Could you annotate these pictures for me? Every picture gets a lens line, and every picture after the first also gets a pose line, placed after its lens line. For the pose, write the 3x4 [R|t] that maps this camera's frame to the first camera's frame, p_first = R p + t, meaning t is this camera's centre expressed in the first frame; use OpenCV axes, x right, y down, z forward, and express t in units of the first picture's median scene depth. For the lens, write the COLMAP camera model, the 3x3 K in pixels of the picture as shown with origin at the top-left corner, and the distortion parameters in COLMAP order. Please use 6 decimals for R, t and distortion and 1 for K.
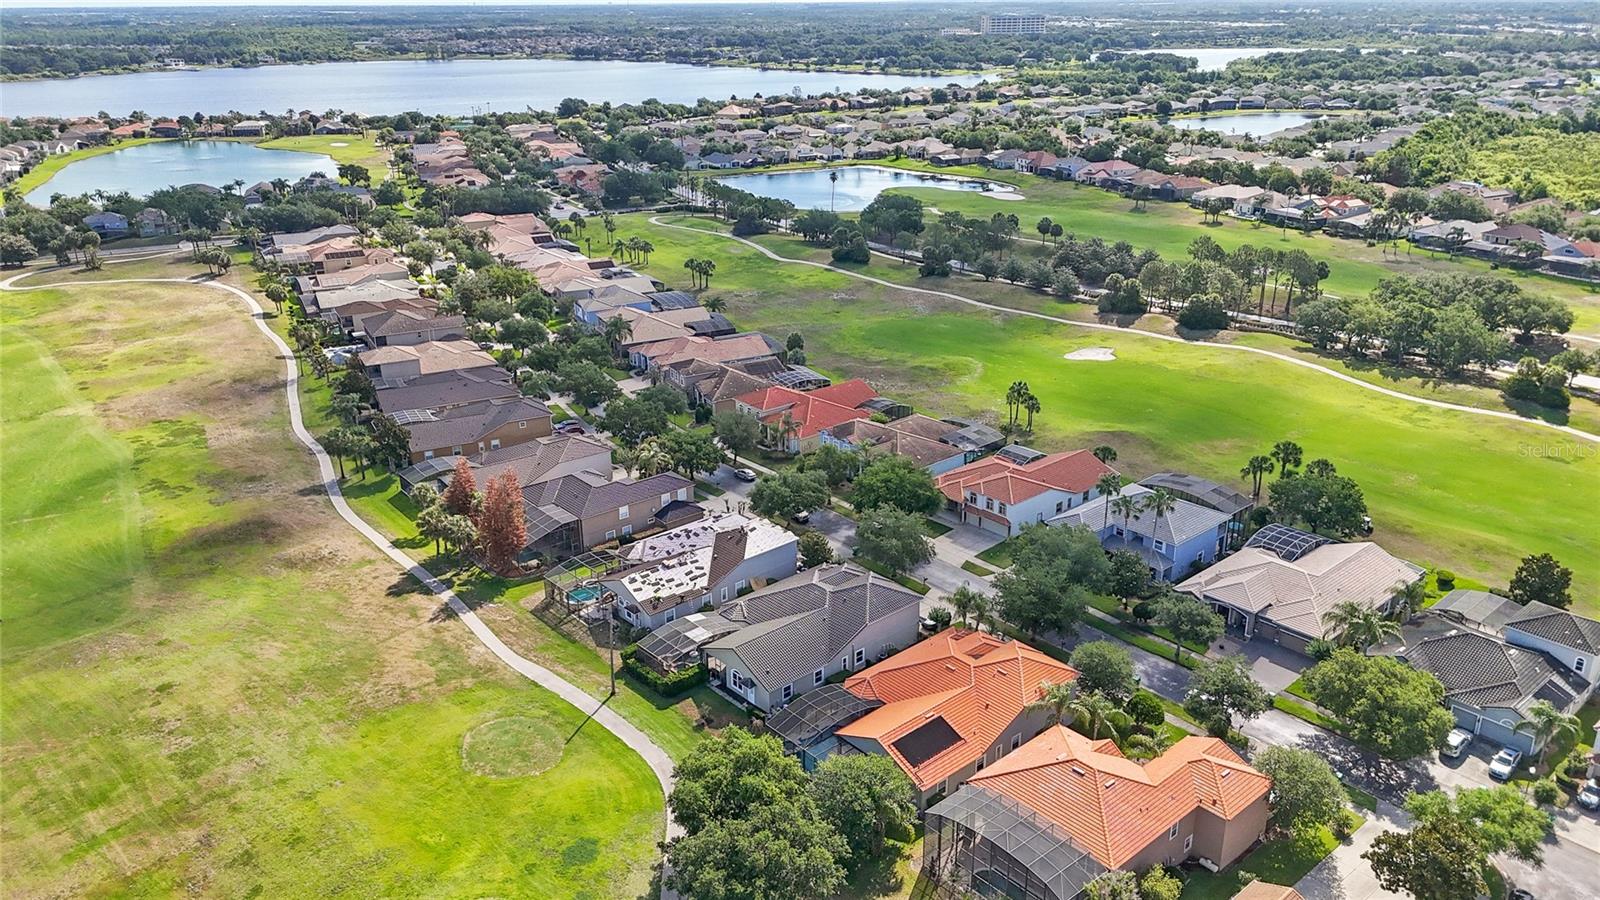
lens RADIAL K [[1177.0, 0, 801.5], [0, 1177.0, 452.1], [0, 0, 1]] dist [0.085514, -0.086497]
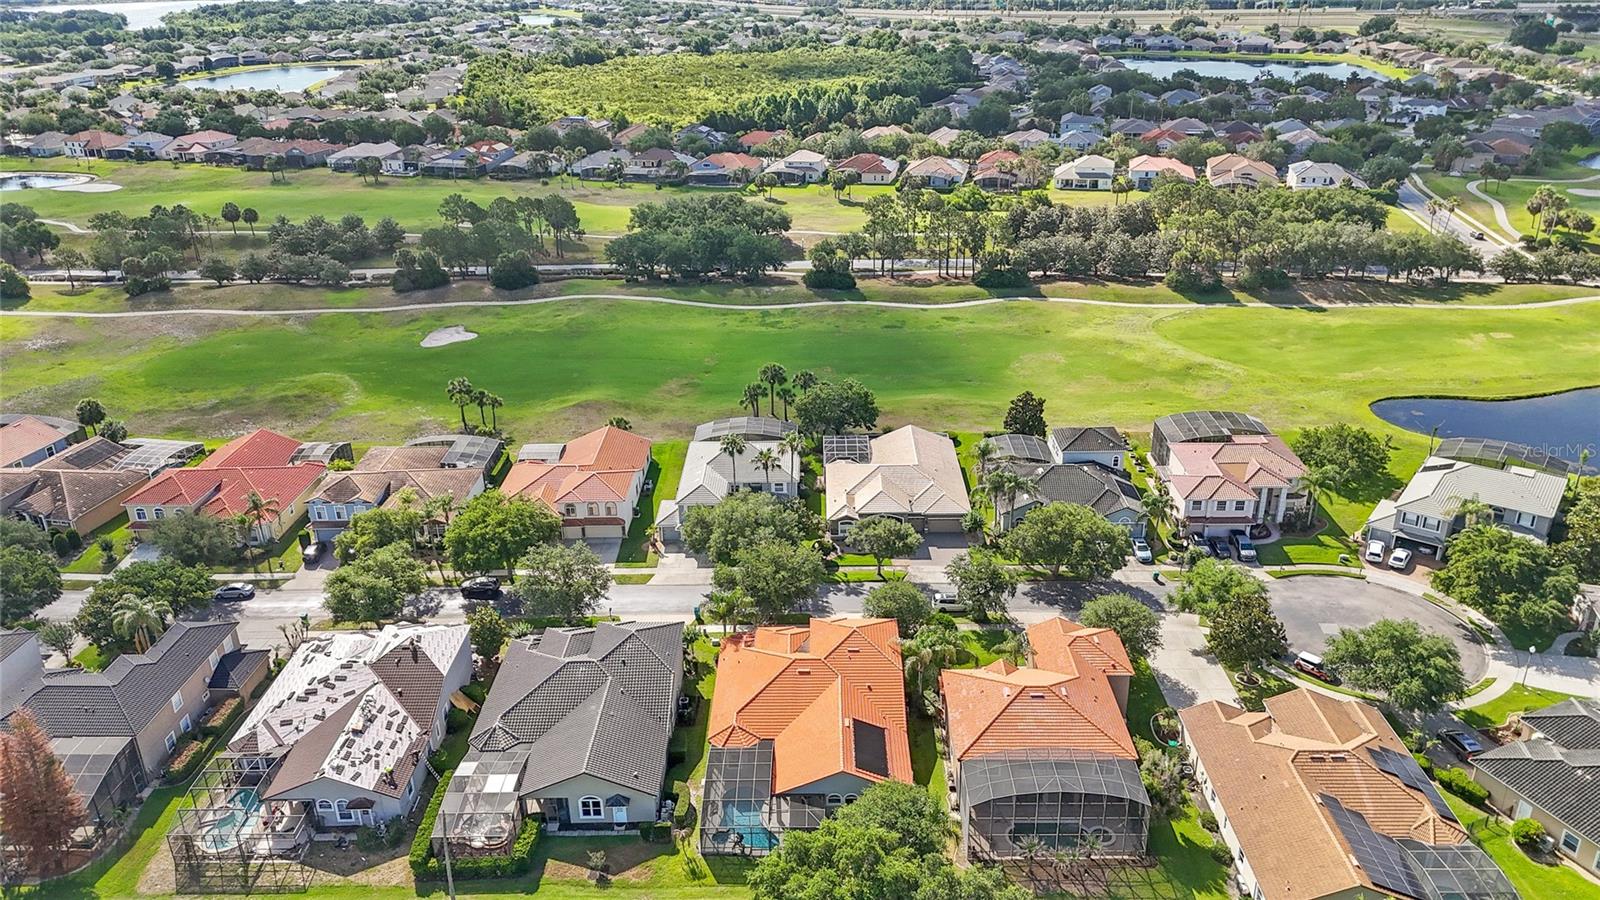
lens RADIAL K [[1177.0, 0, 801.5], [0, 1177.0, 452.1], [0, 0, 1]] dist [0.085514, -0.086497]
pose [[0.668926, -0.300884, 0.679711, -0.223908], [0.276351, 0.949536, 0.148359, -0.058615], [-0.690049, 0.088598, 0.718320, 0.159910]]
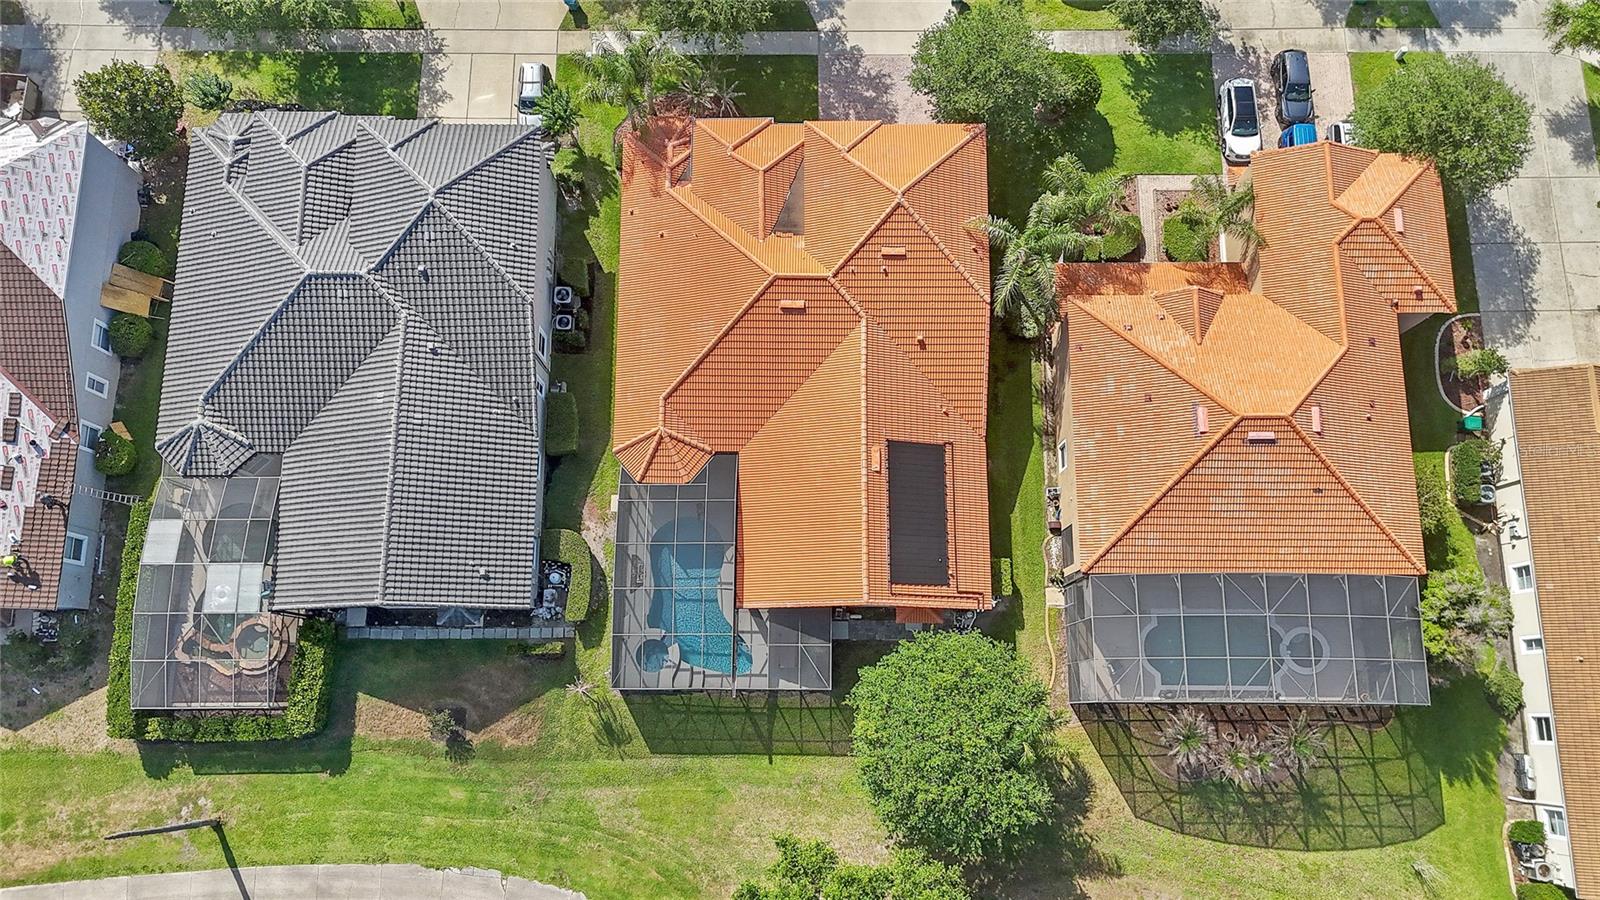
lens RADIAL K [[1177.0, 0, 801.5], [0, 1177.0, 452.1], [0, 0, 1]] dist [0.085514, -0.086497]
pose [[0.660896, -0.730318, 0.172777, 0.003460], [0.263079, 0.441067, 0.858050, -0.092689], [-0.702855, -0.521628, 0.483631, 0.369468]]
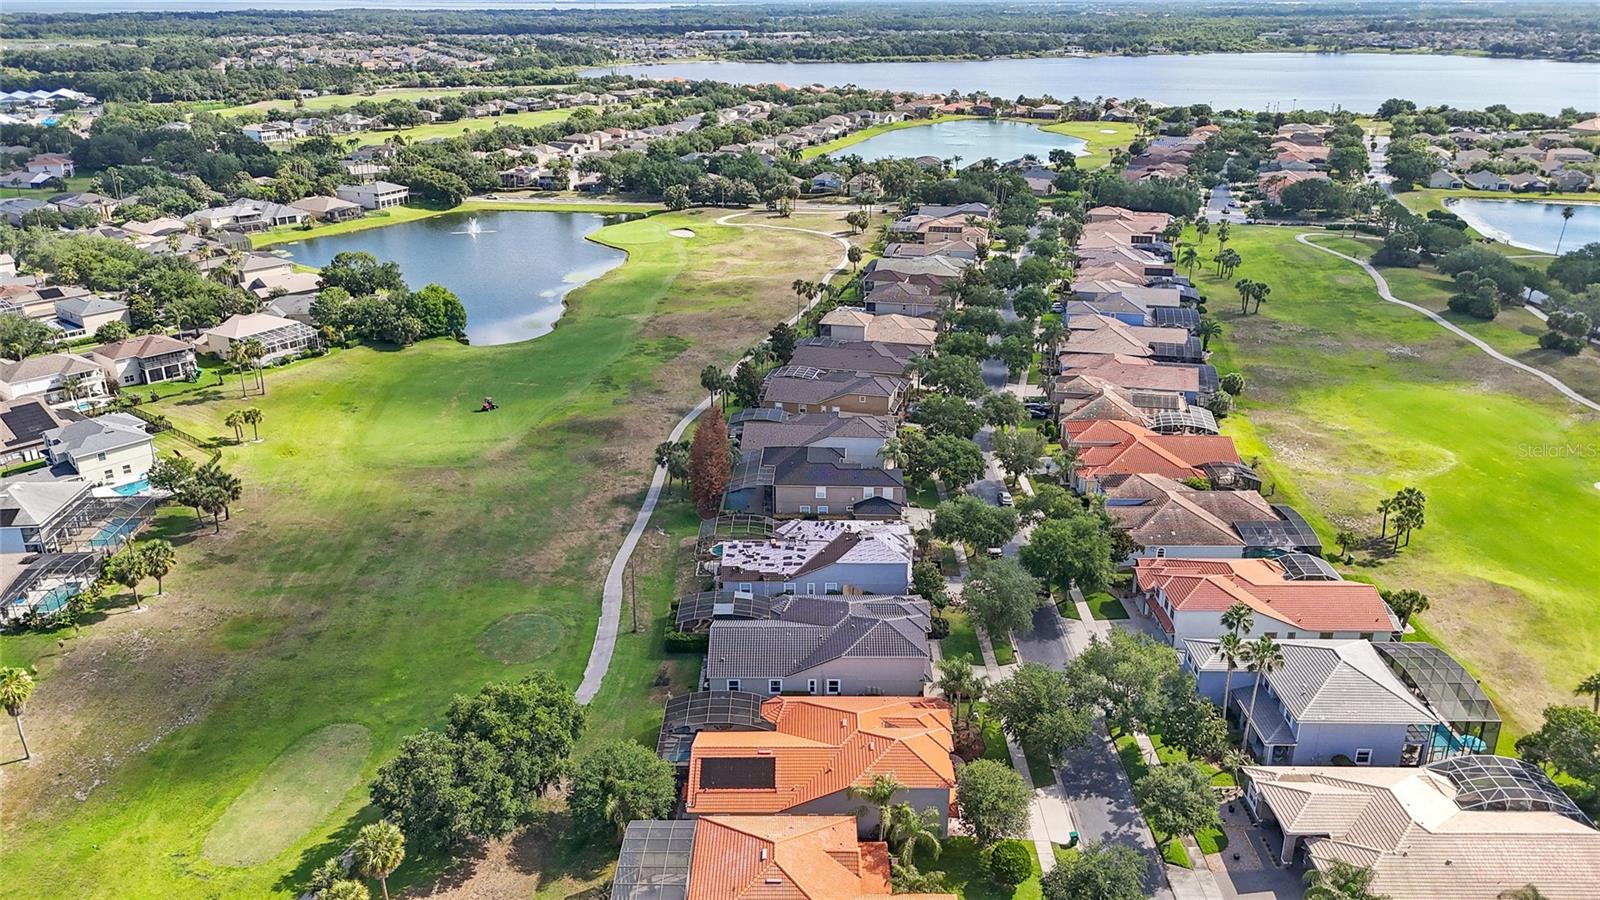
lens RADIAL K [[1177.0, 0, 801.5], [0, 1177.0, 452.1], [0, 0, 1]] dist [0.085514, -0.086497]
pose [[0.750432, 0.247244, -0.612962, 0.304824], [-0.242989, 0.965654, 0.092021, -0.048828], [0.614661, 0.079888, 0.784735, 0.118670]]
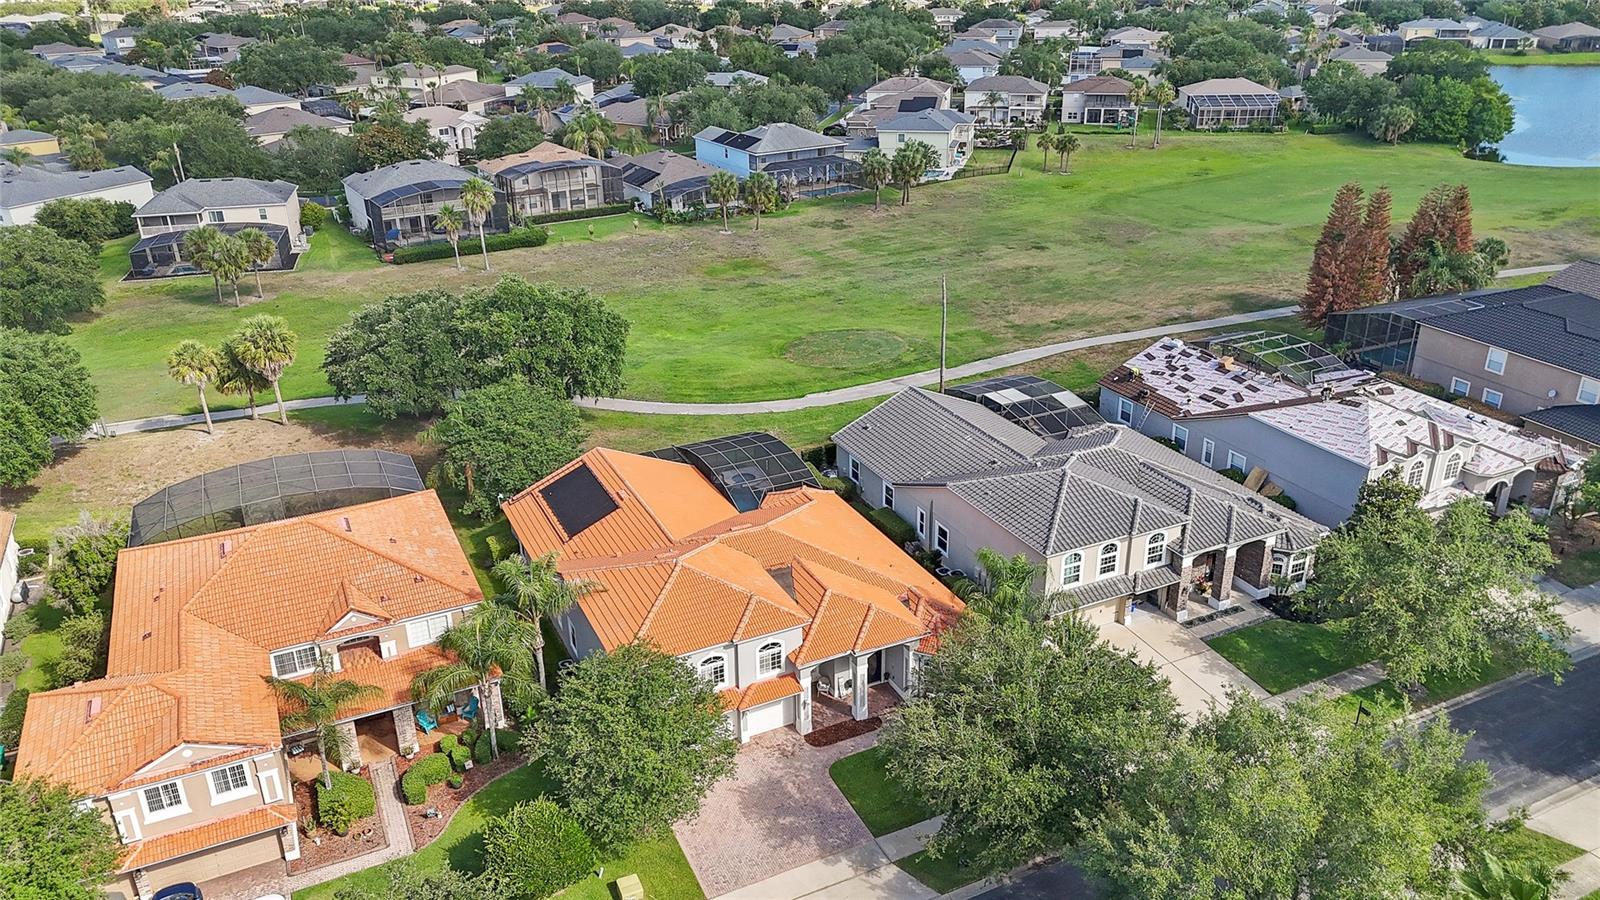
lens RADIAL K [[1177.0, 0, 801.5], [0, 1177.0, 452.1], [0, 0, 1]] dist [0.085514, -0.086497]
pose [[-0.269878, 0.403578, -0.874237, 0.268831], [-0.326735, 0.815675, 0.477407, -0.044639], [0.905765, 0.414486, -0.088270, 0.523093]]
